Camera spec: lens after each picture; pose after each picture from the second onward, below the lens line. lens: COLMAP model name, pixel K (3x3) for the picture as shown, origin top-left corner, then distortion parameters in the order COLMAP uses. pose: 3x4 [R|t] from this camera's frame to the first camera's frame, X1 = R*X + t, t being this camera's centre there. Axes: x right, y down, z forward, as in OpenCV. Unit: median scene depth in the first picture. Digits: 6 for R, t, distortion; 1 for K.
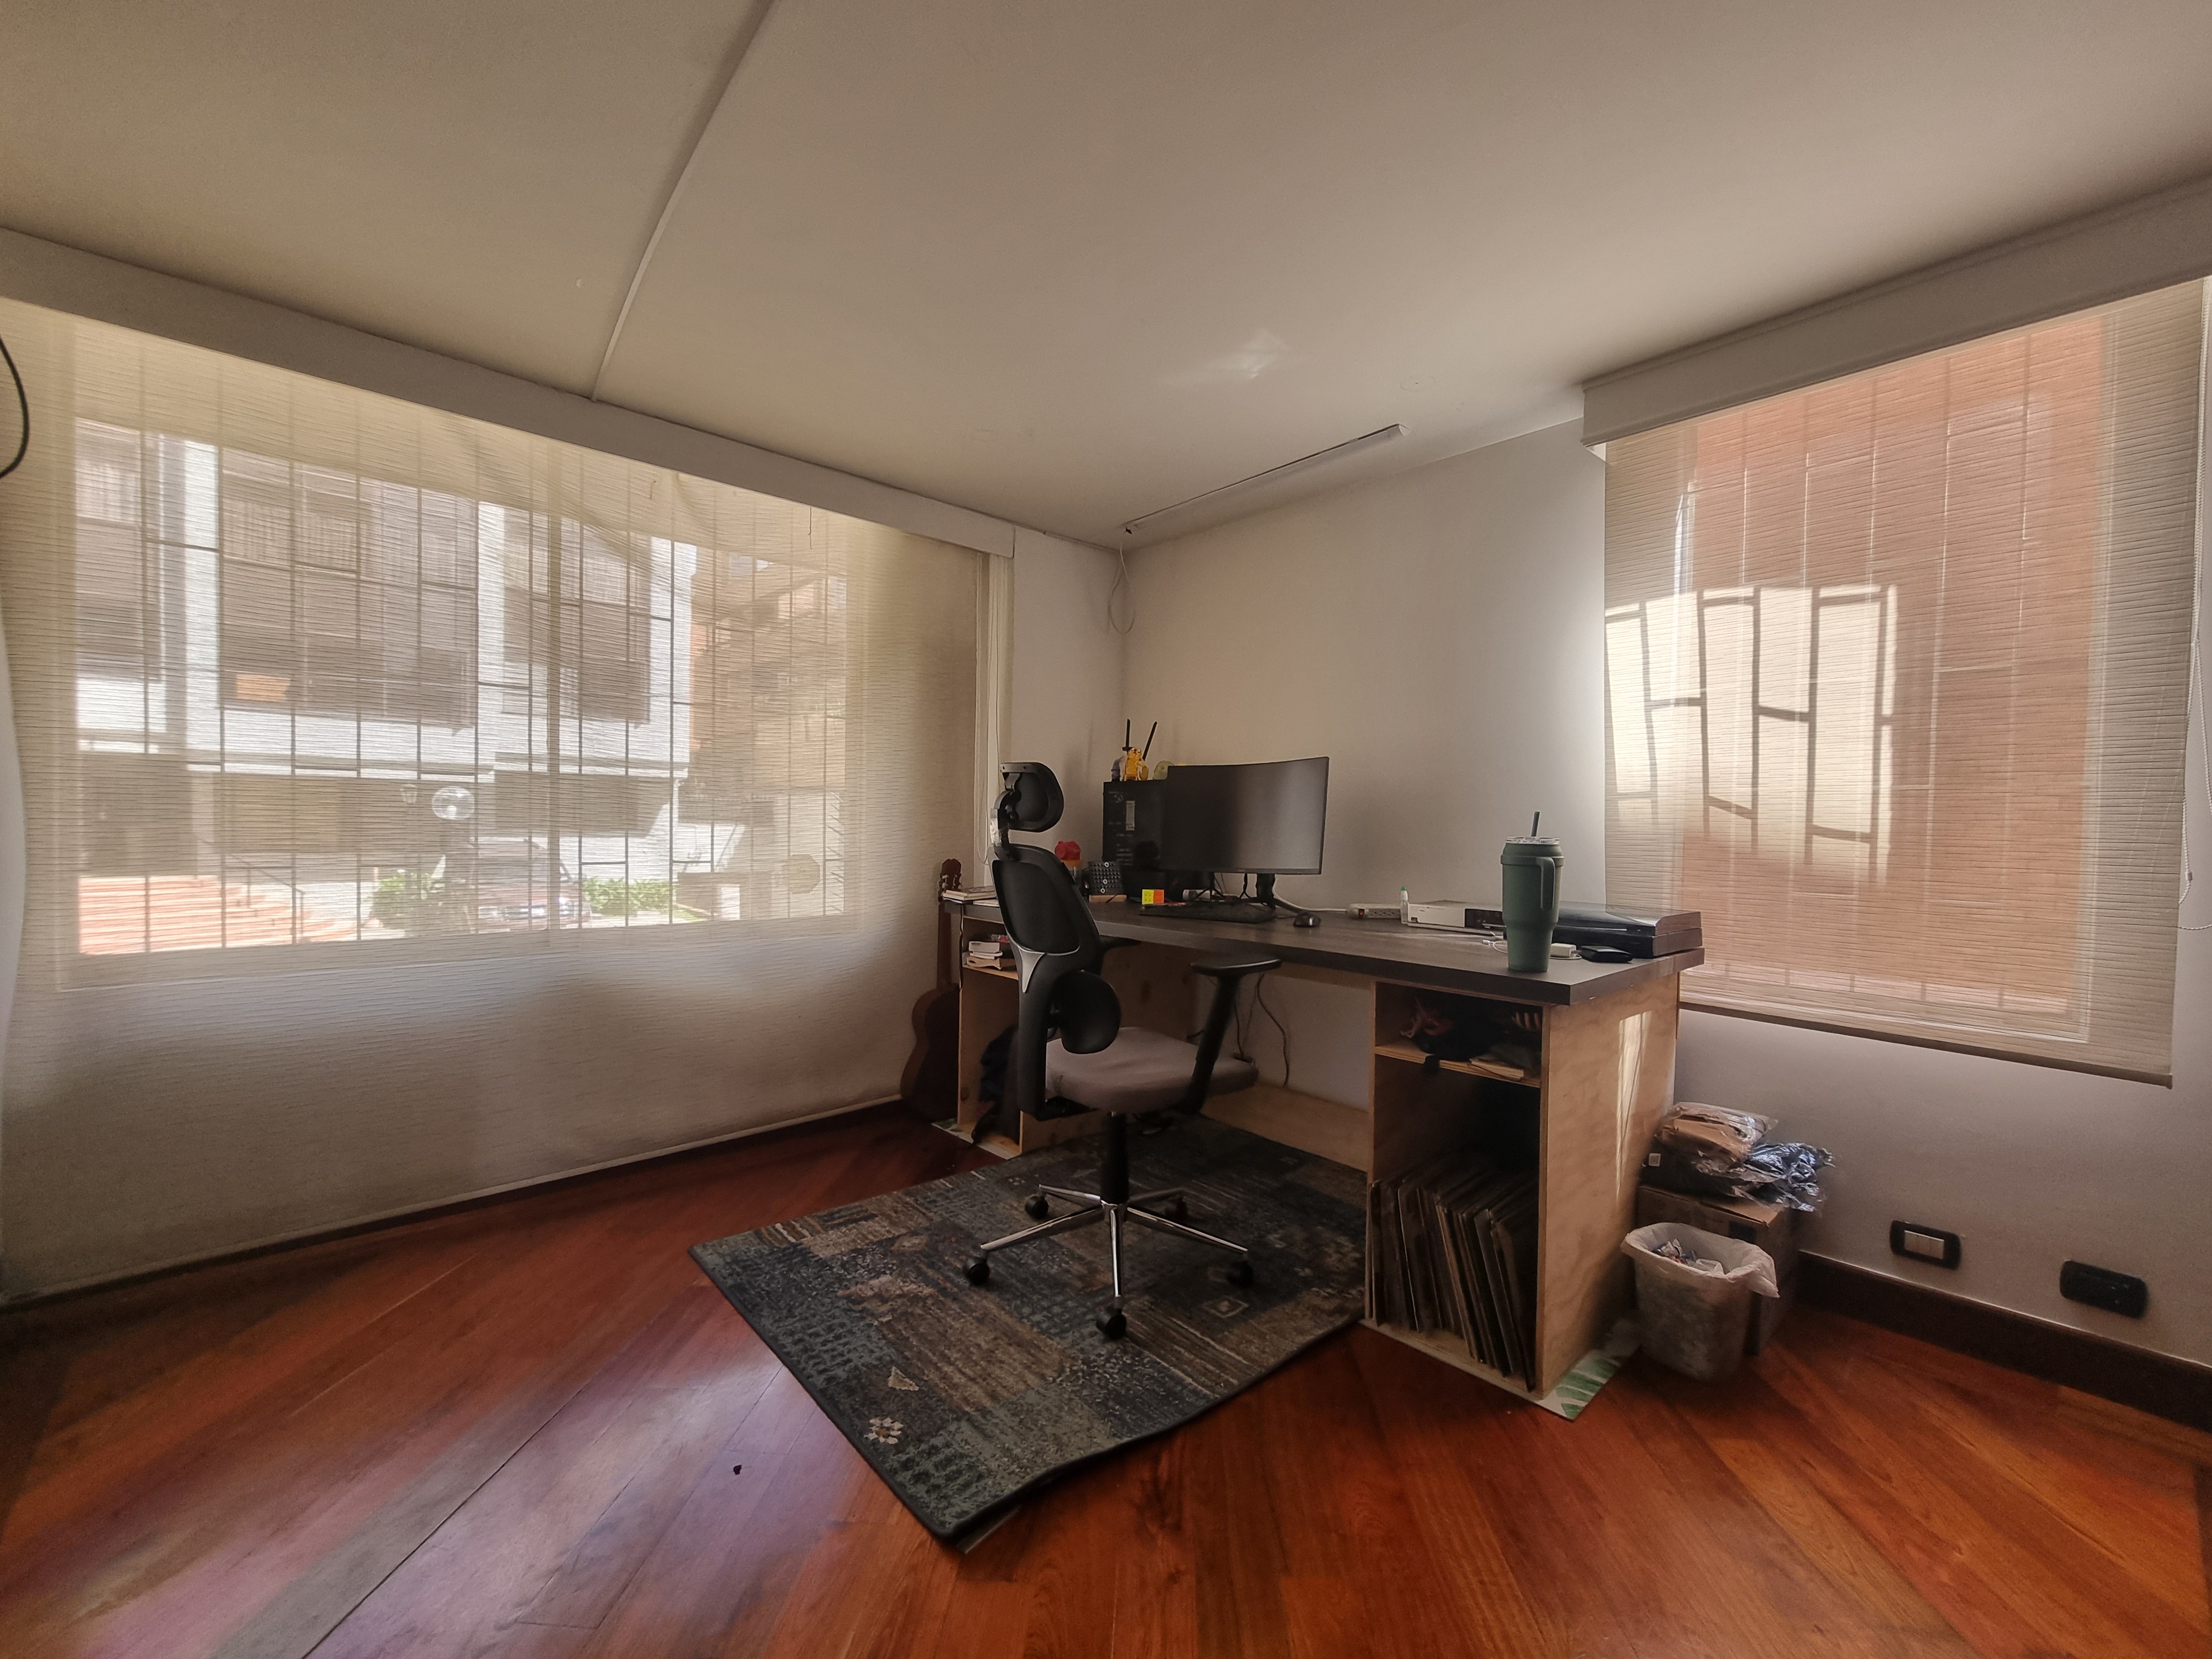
lens RADIAL K [[914.8, 0, 1102.6], [0, 914.8, 831.6], [0, 0, 1]] dist [0.001491, 0.000970]
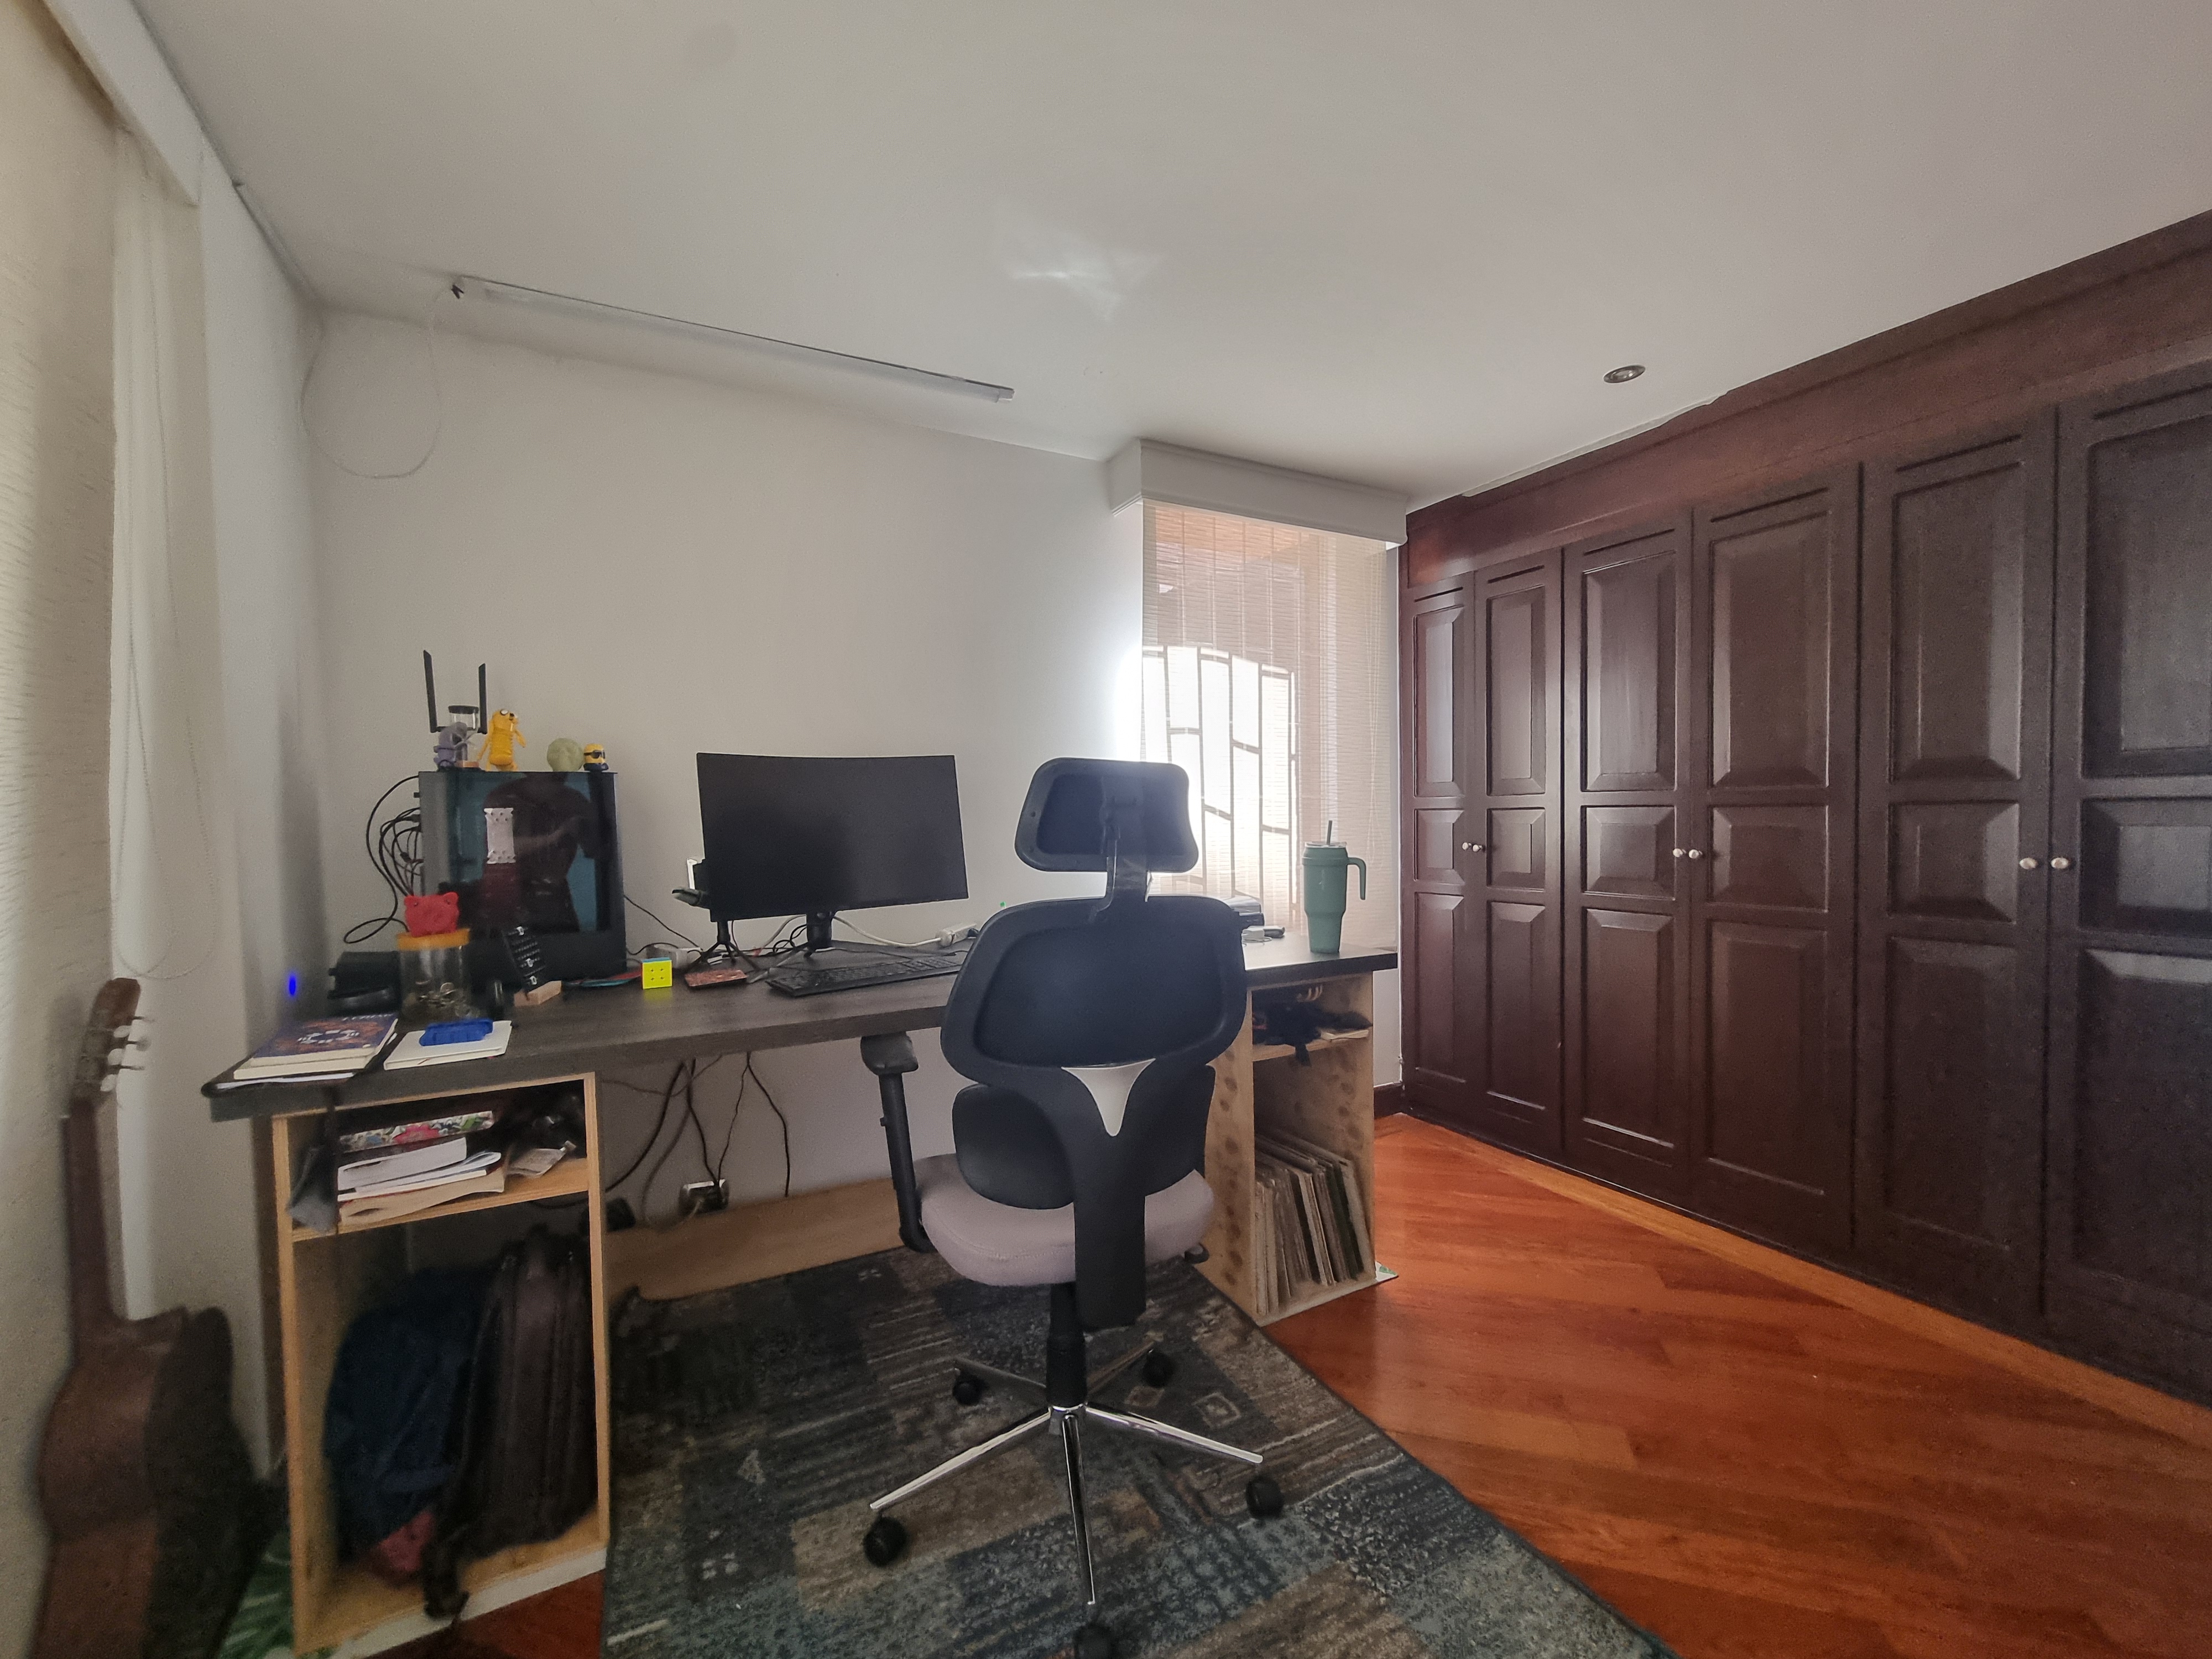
lens RADIAL K [[914.8, 0, 1102.5], [0, 914.8, 837.9], [0, 0, 1]] dist [0.001491, 0.000970]
pose [[0.238979, -0.041611, 0.970133, -0.675584], [0.027124, 0.998978, 0.036167, -0.044331], [-0.970646, 0.017671, 0.239863, 0.863801]]
